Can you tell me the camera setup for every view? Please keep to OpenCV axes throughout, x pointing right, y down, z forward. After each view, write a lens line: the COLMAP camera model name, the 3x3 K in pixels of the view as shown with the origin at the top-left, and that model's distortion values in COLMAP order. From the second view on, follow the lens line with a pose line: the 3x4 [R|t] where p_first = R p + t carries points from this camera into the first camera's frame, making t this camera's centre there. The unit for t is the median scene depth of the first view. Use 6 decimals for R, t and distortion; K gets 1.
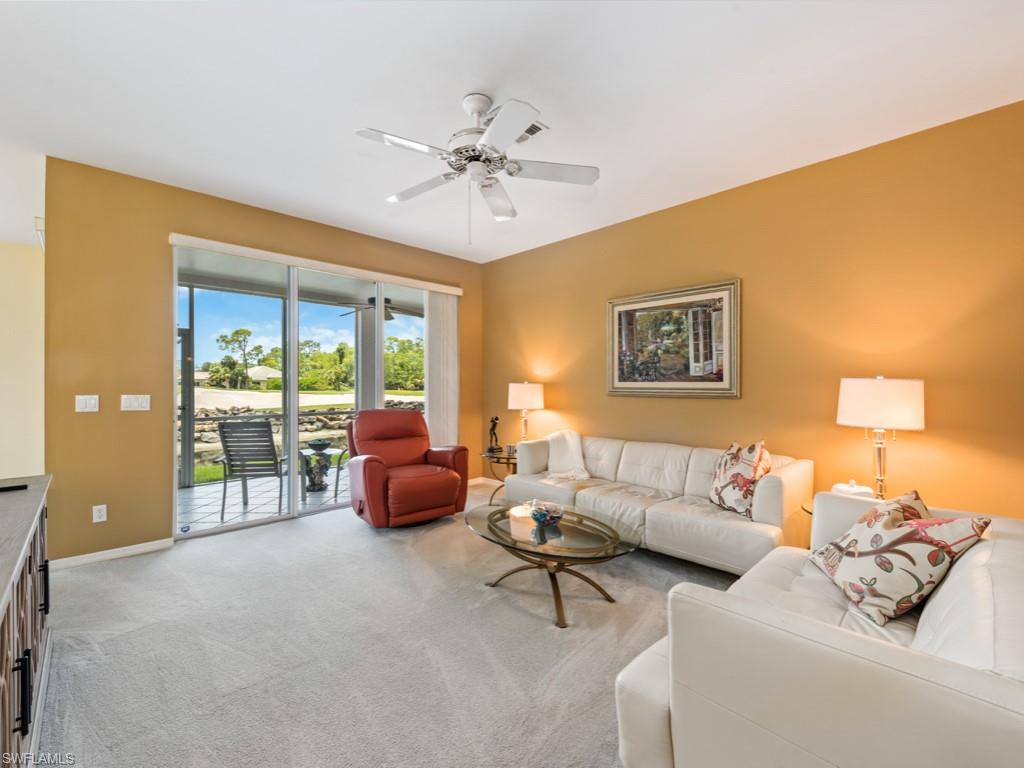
lens RADIAL K [[442.1, 0, 504.0], [0, 442.1, 385.8], [0, 0, 1]] dist [-0.000287, -0.001896]
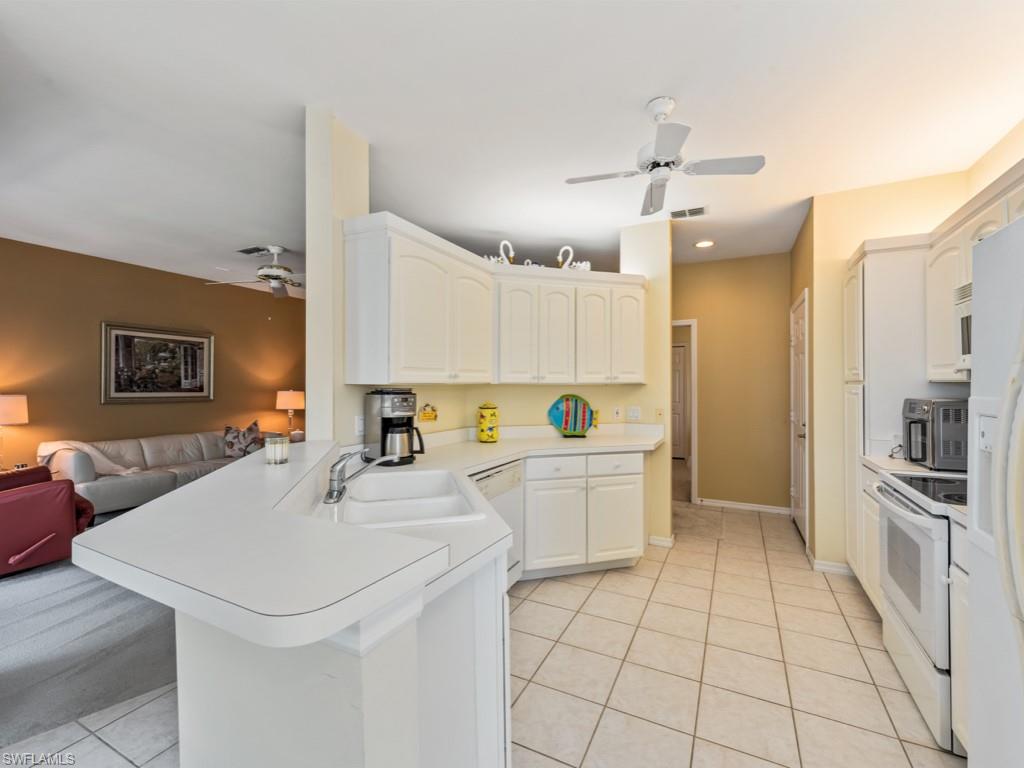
lens RADIAL K [[442.1, 0, 516.9], [0, 442.1, 386.2], [0, 0, 1]] dist [-0.000287, -0.001896]
pose [[-0.341509, 0.002869, 0.939874, -1.363907], [0.001797, 0.999996, -0.002400, -0.023431], [-0.939877, 0.000869, -0.341513, 0.417642]]
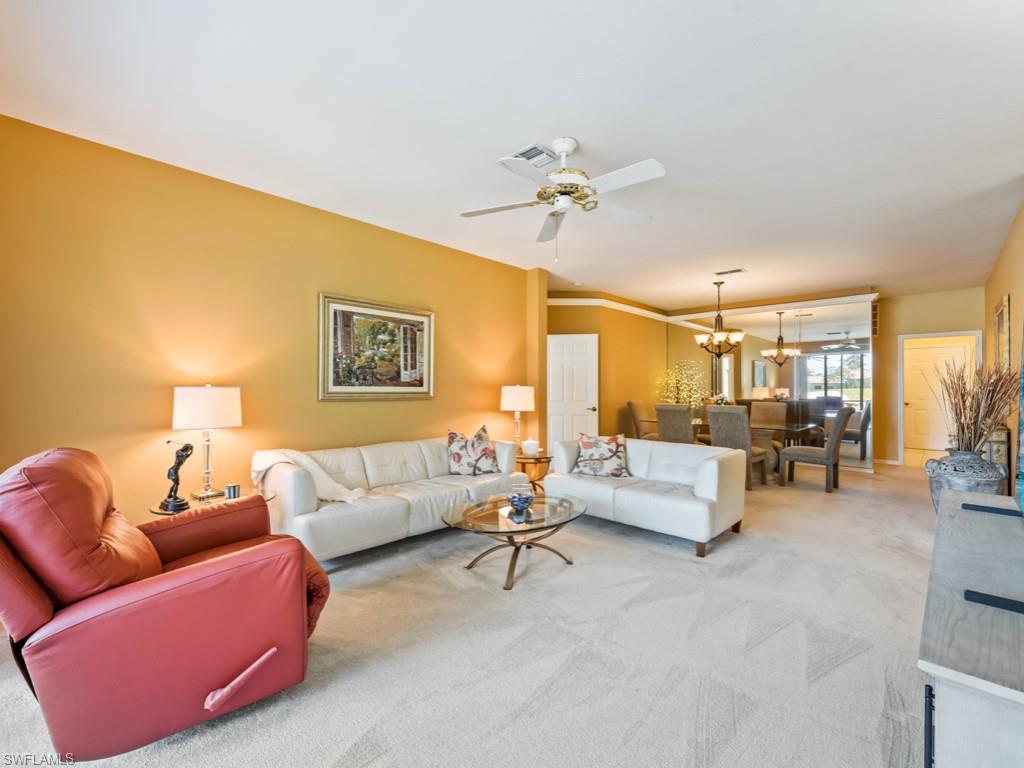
lens RADIAL K [[442.1, 0, 510.8], [0, 442.1, 382.5], [0, 0, 1]] dist [-0.000287, -0.001896]
pose [[-0.049337, 0.018516, 0.998611, -0.737784], [0.003601, 0.999825, -0.018361, 0.002421], [-0.998776, 0.002690, -0.049395, 0.742013]]
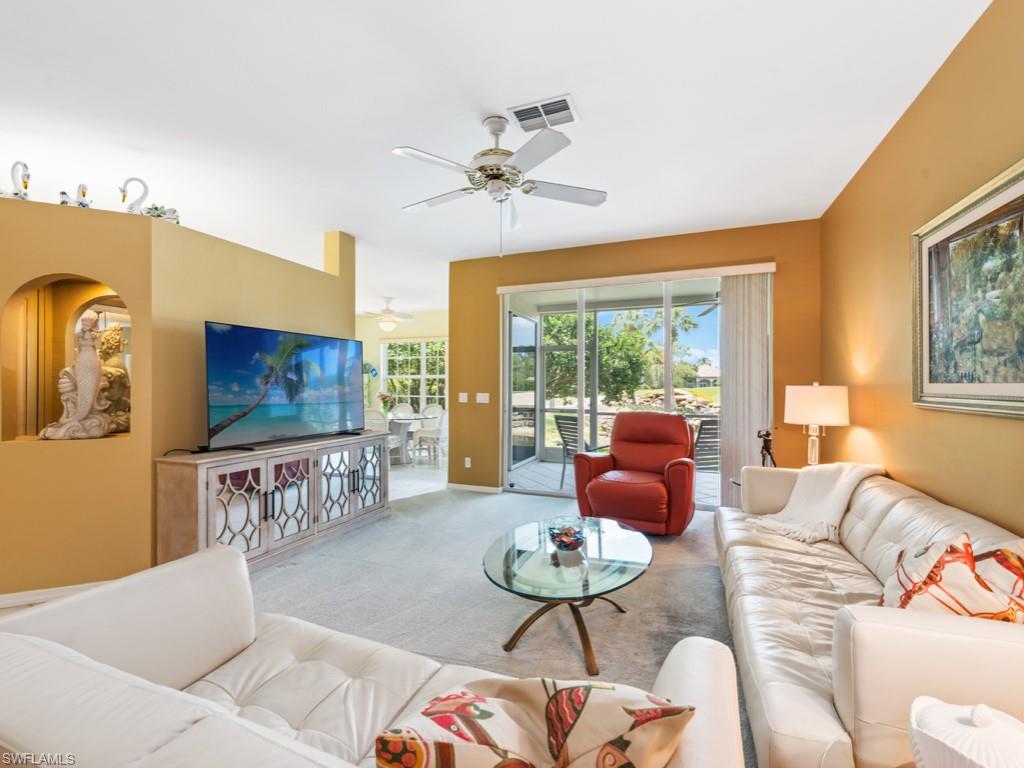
lens RADIAL K [[442.1, 0, 505.1], [0, 442.1, 388.0], [0, 0, 1]] dist [-0.000287, -0.001896]
pose [[0.406722, 0.004427, -0.913541, 0.581421], [-0.004032, 0.999987, 0.003051, -0.003142], [0.913543, 0.002442, 0.406735, 0.363296]]
